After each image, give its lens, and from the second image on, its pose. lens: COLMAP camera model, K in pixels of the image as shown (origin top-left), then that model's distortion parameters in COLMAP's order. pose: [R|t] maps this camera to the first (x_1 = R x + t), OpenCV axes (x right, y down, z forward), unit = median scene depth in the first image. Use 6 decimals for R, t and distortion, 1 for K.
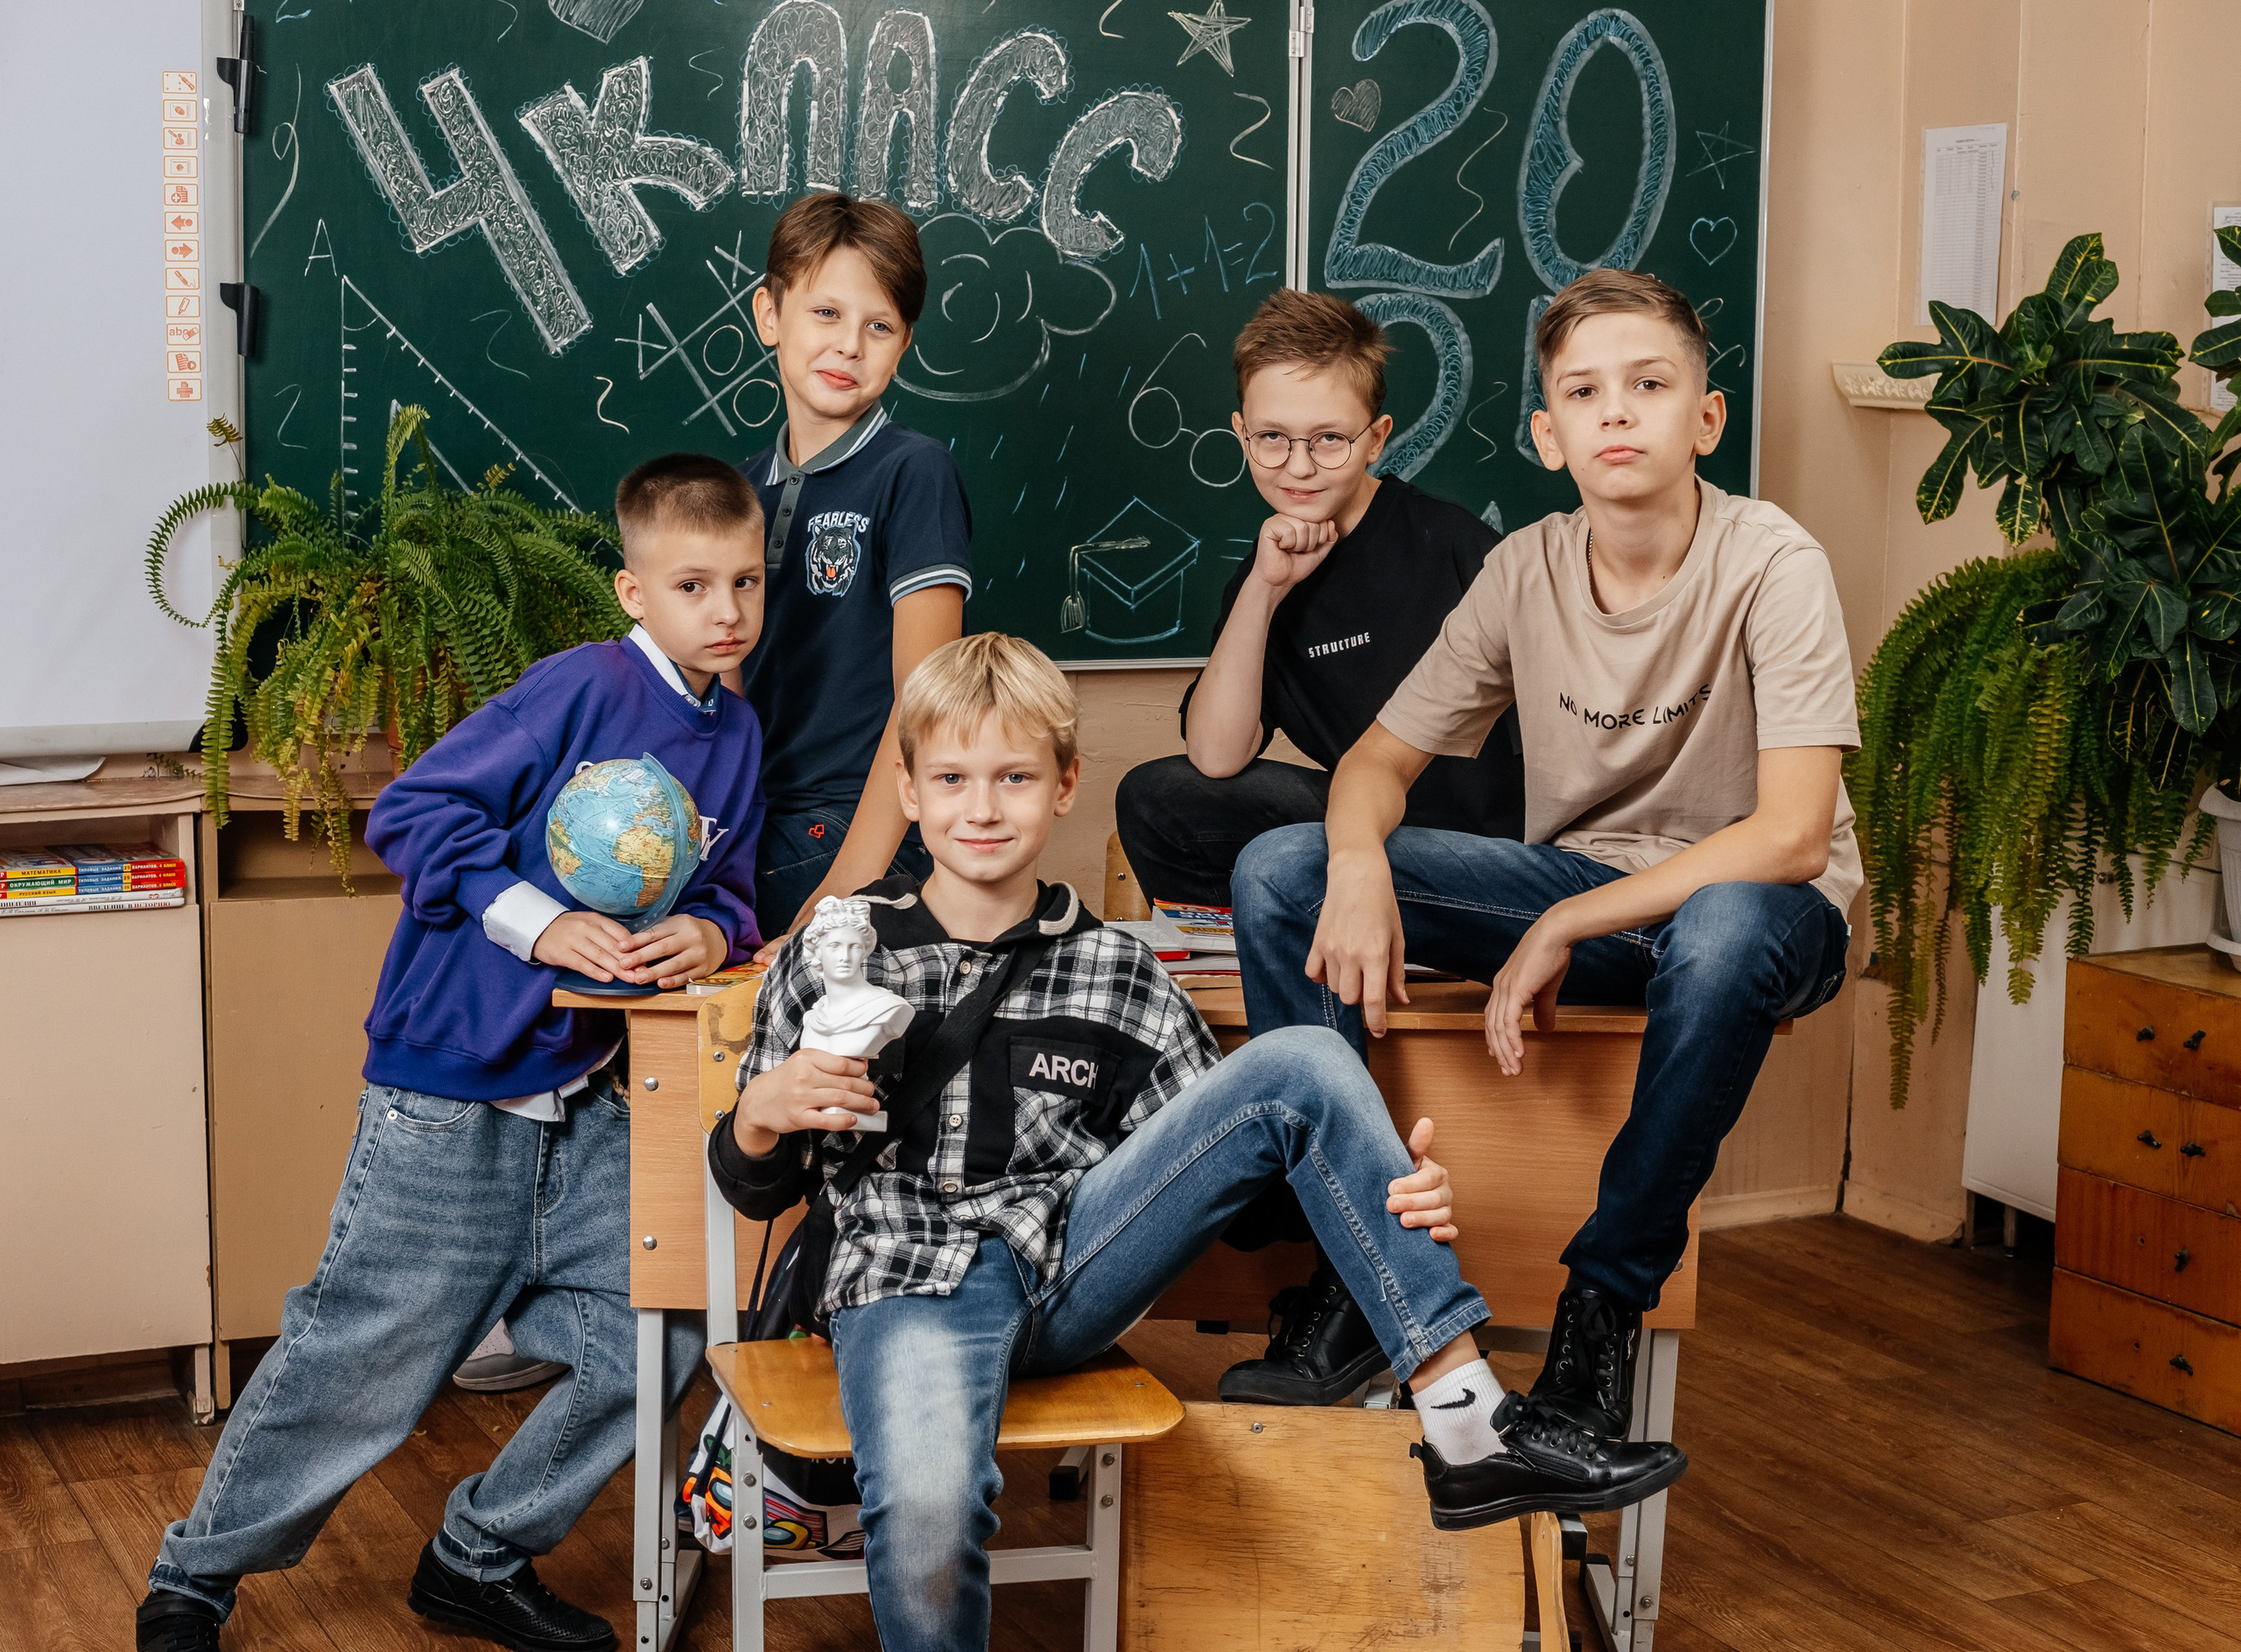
lens RADIAL K [[3671.2, 0, 1166.1], [0, 3671.2, 826.0], [0, 0, 1]] dist [-0.140086, 0.060641]
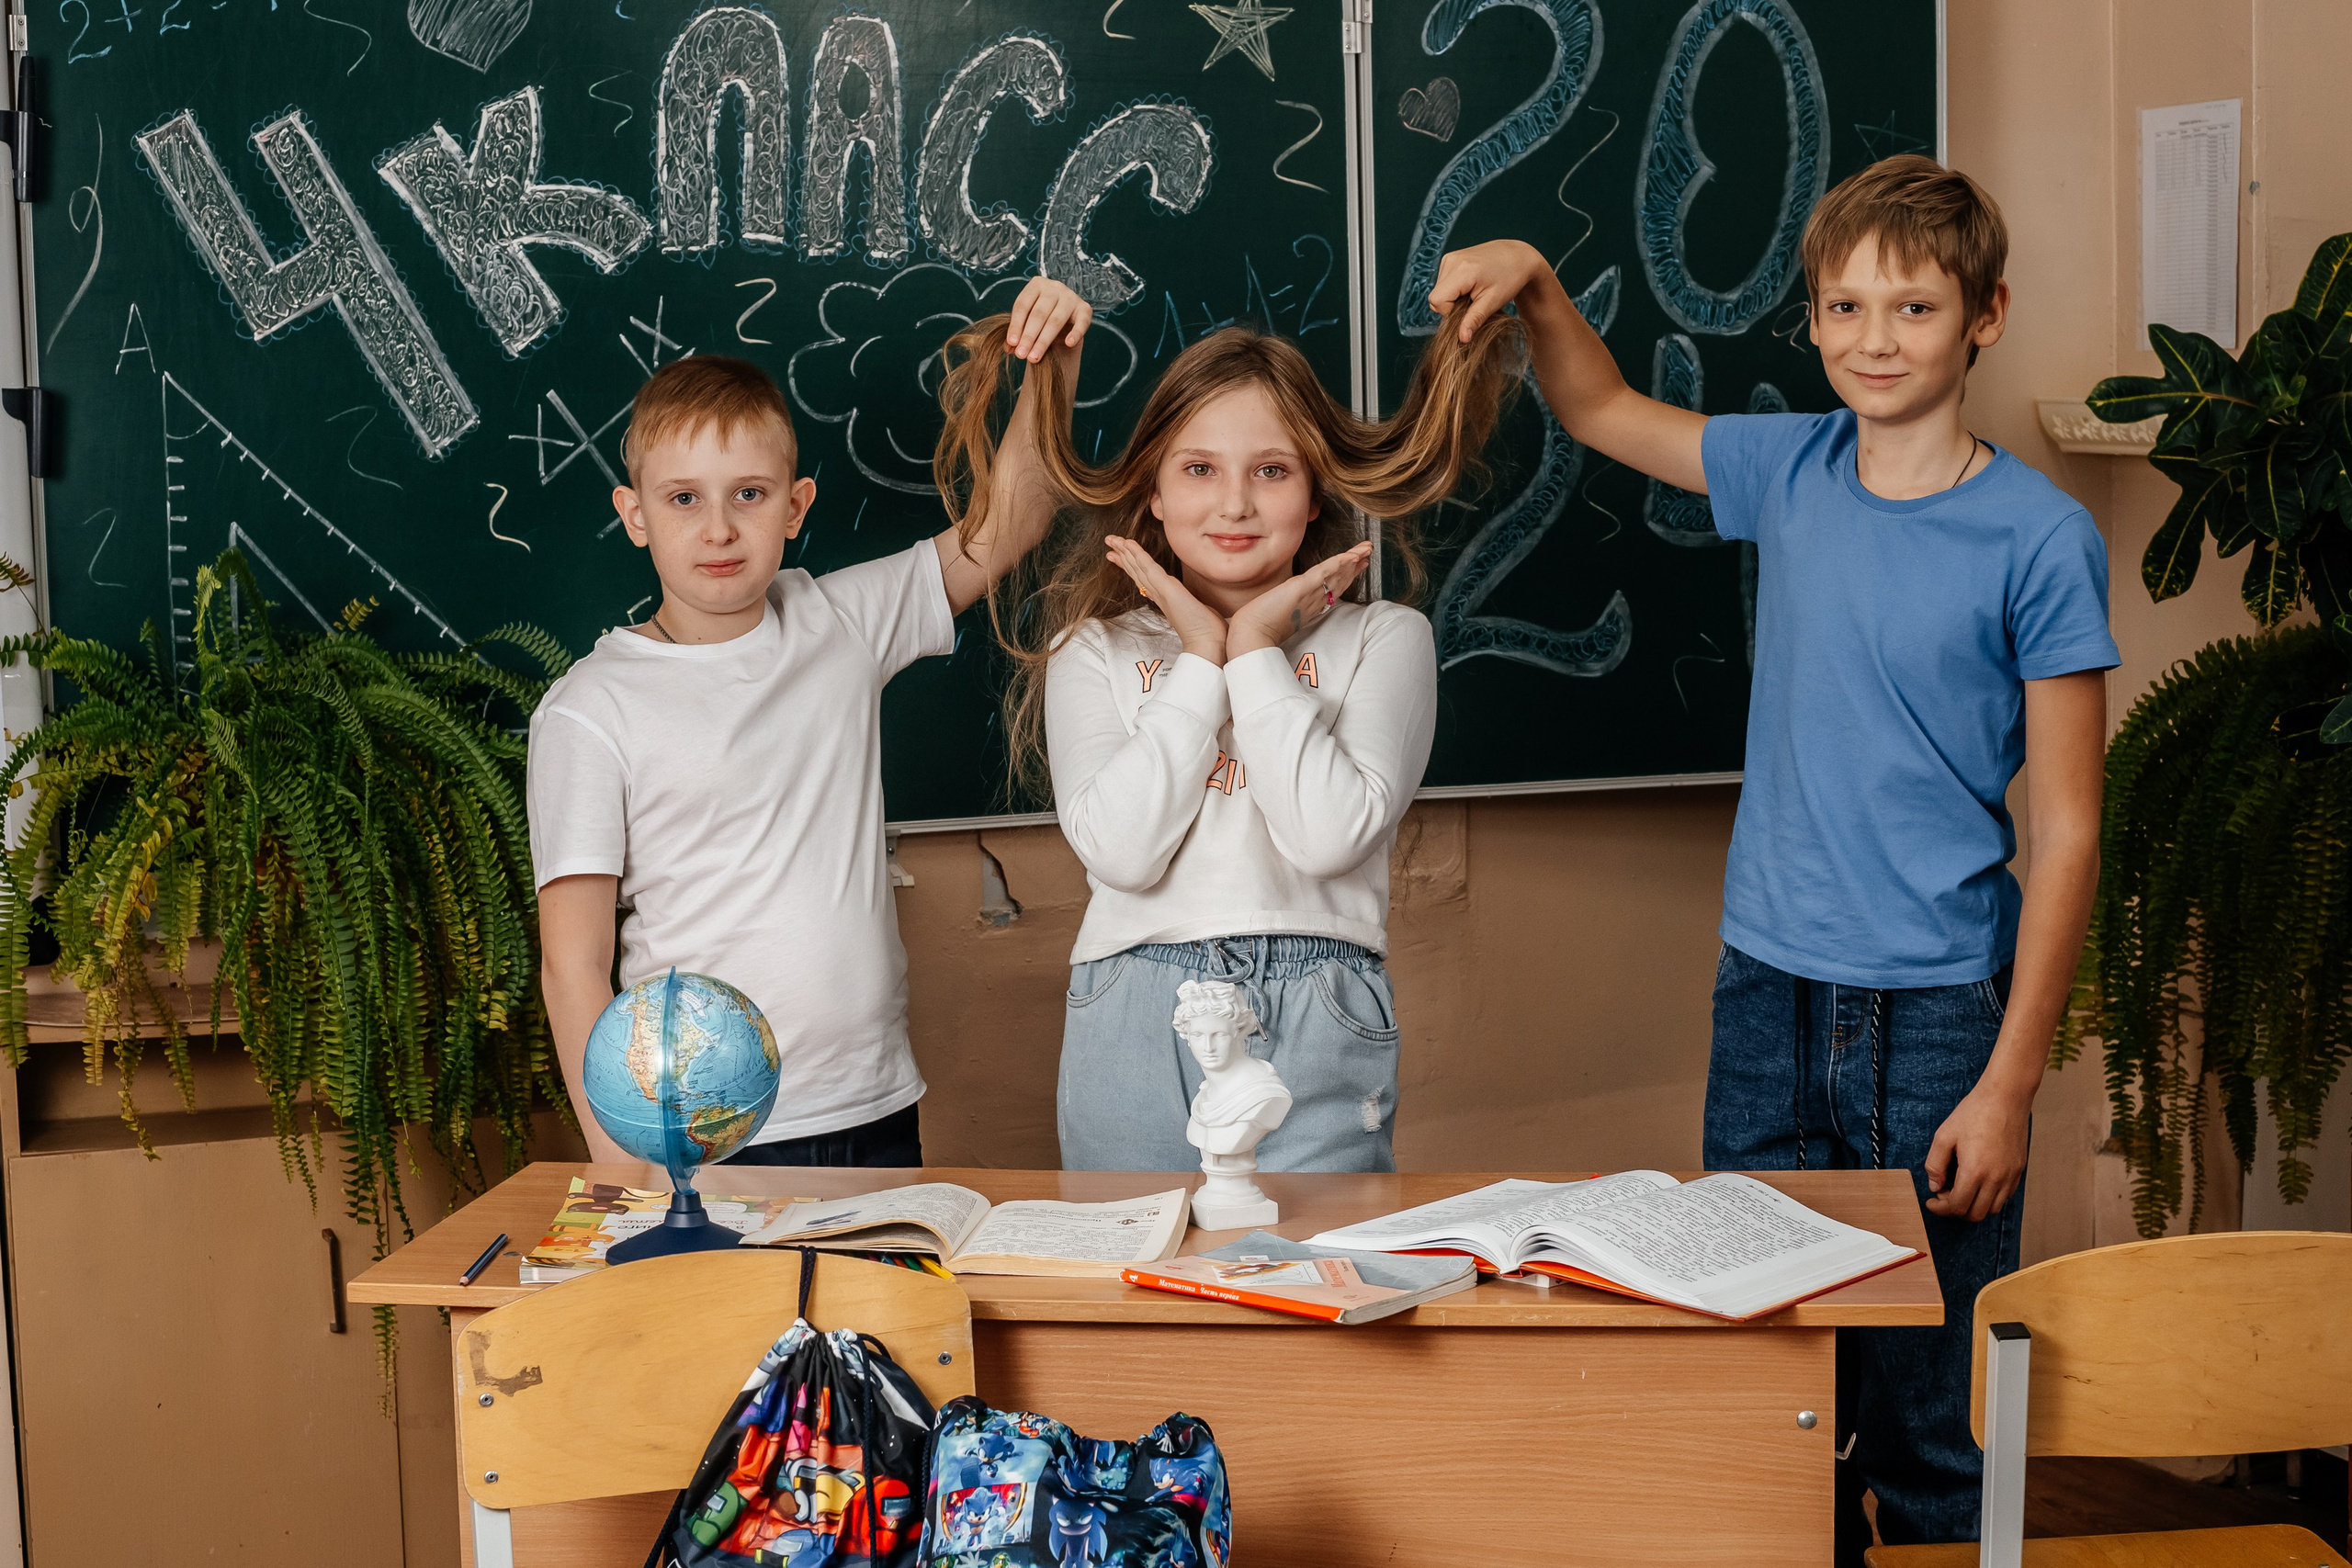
lens RADIAL K [[3986.9, 0, 1176.0], [0, 3986.9, 784.0], [0, 0, 1]] dist [-0.143240, 0.065204]
pose [[0.998256, -0.032678, -0.049174, 0.036211], [0.031323, 0.999115, -0.028071, -0.026293], [0.050048, 0.026481, 0.998396, 0.128242]]
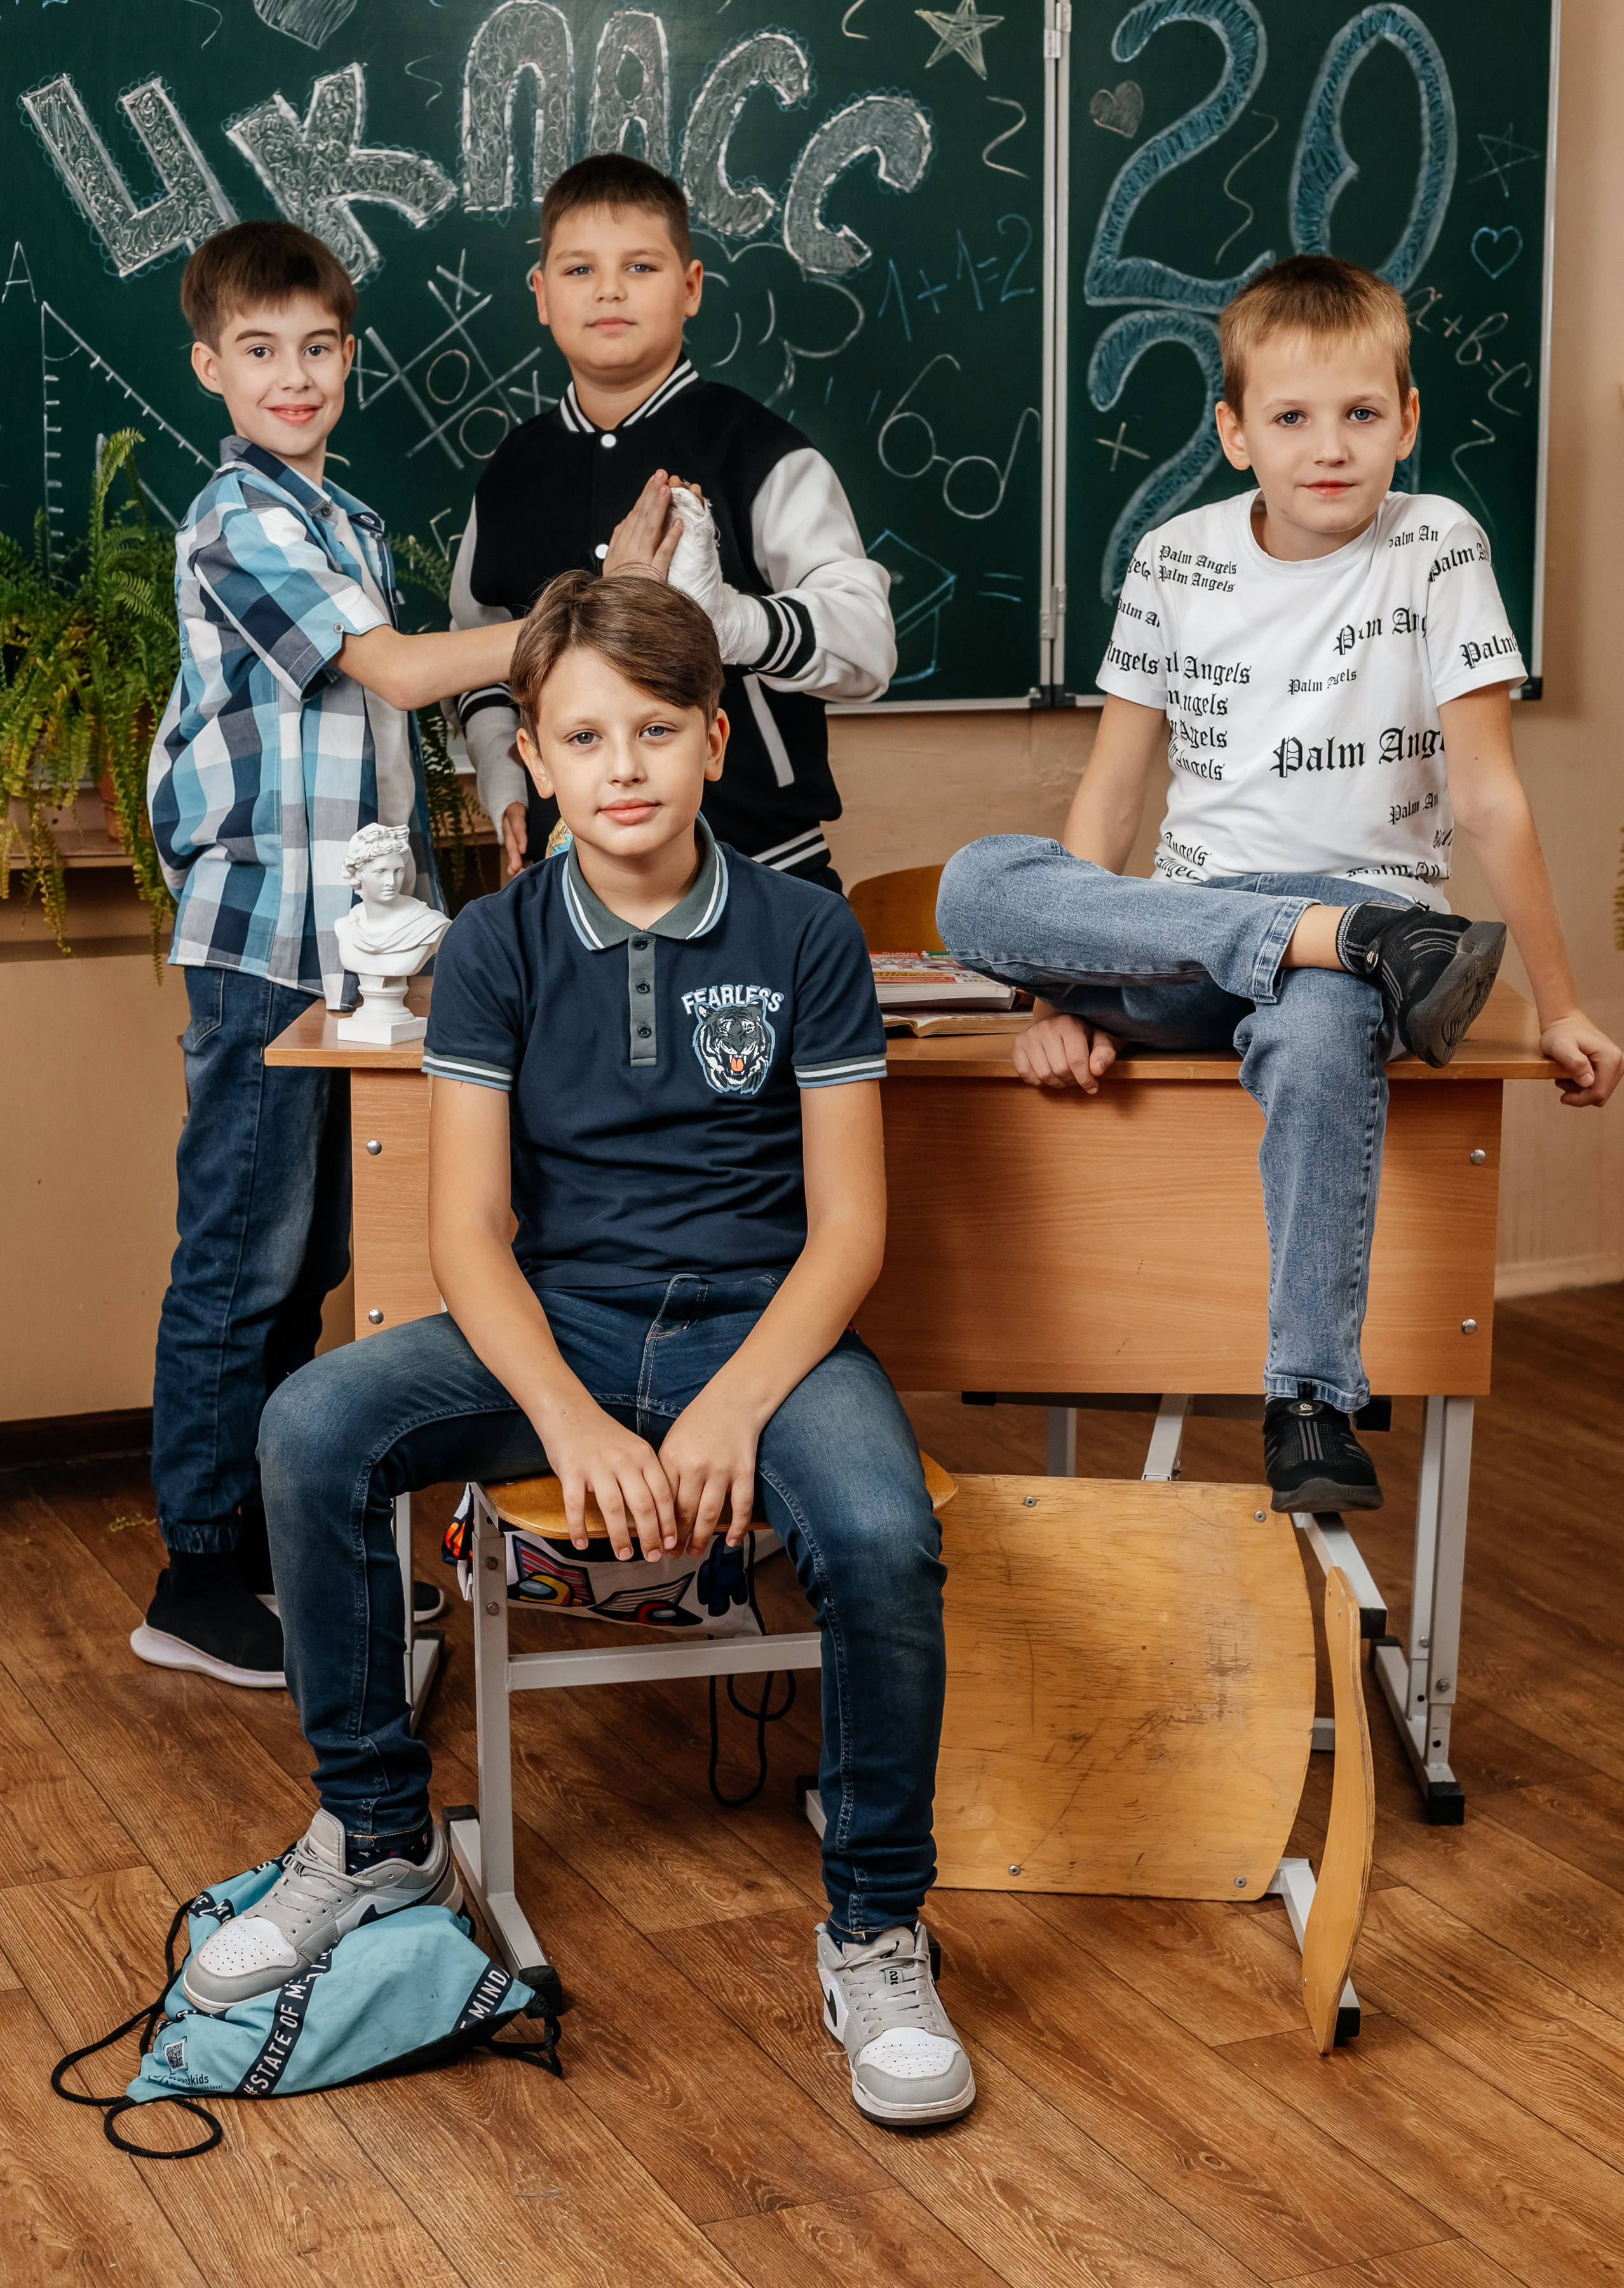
lens RADIAL K [[3705.2, 0, 826.6], [0, 3705.2, 1180.7], [0, 0, 1]] dist [-0.143344, 0.101672]
pose [[0.999642, -0.010097, -0.024776, -0.002083], [0.011855, 0.997343, 0.071876, 0.009348], [0.023984, -0.072144, 0.997106, 0.041379]]
